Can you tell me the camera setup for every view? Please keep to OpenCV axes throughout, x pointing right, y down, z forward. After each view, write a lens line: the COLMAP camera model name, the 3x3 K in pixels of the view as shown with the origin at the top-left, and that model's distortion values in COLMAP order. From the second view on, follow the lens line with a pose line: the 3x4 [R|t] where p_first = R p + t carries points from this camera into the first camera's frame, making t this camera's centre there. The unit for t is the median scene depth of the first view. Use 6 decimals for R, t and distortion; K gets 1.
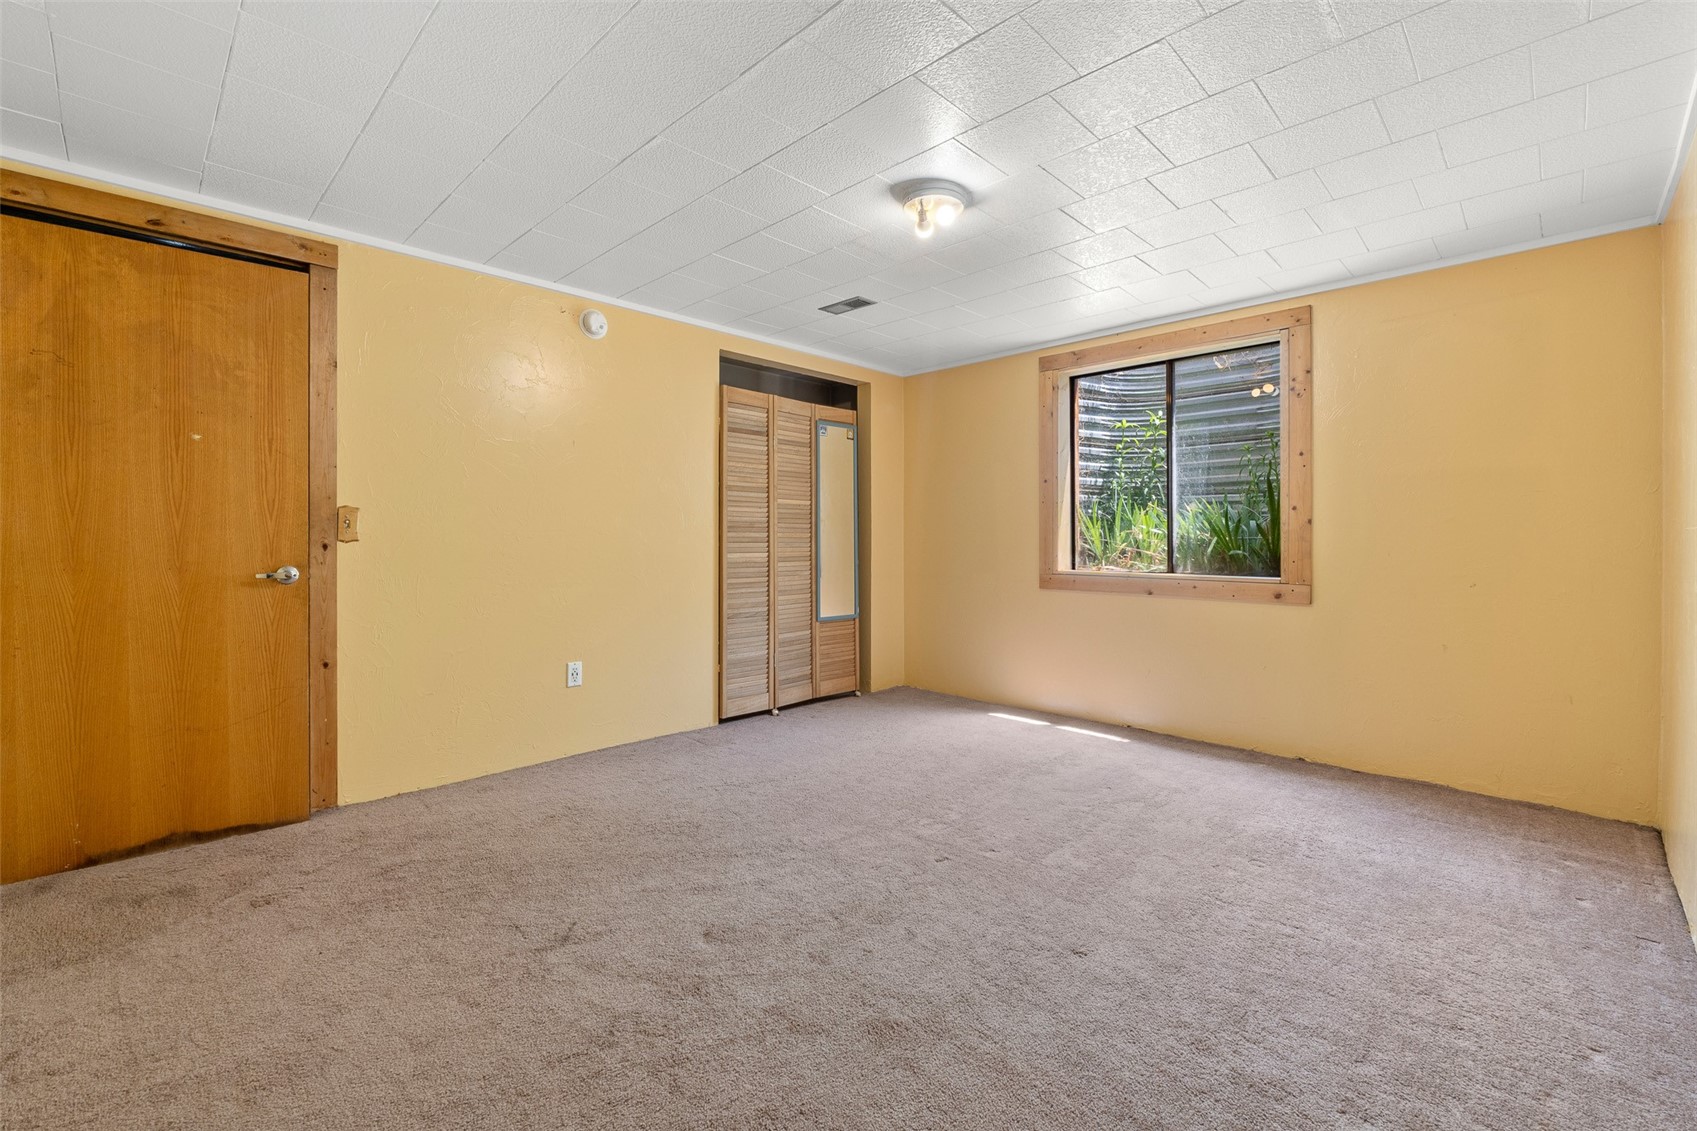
lens RADIAL K [[717.6, 0, 851.1], [0, 717.6, 543.6], [0, 0, 1]] dist [-0.003155, -0.000279]
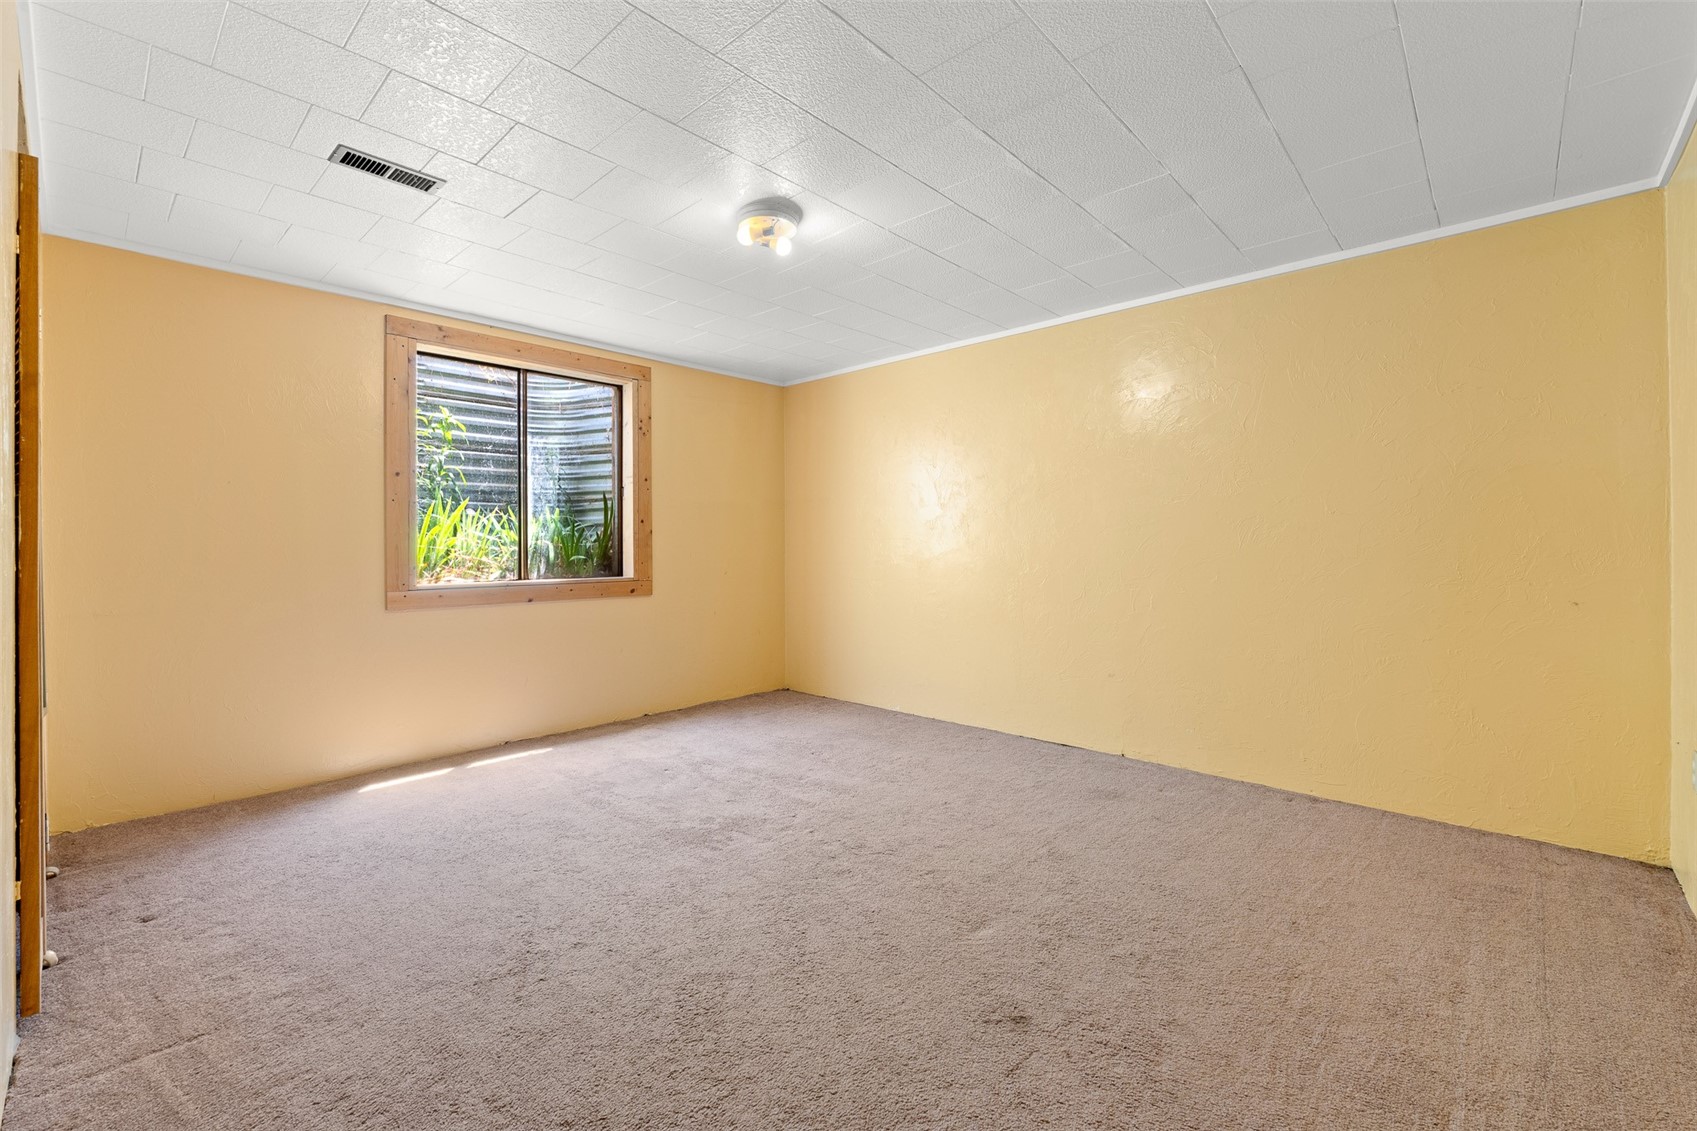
lens RADIAL K [[717.6, 0, 851.1], [0, 717.6, 543.6], [0, 0, 1]] dist [-0.003155, -0.000279]
pose [[-0.033407, -0.003621, 0.999435, -0.625006], [0.009658, 0.999946, 0.003946, -0.009820], [-0.999395, 0.009784, -0.033370, 0.614641]]
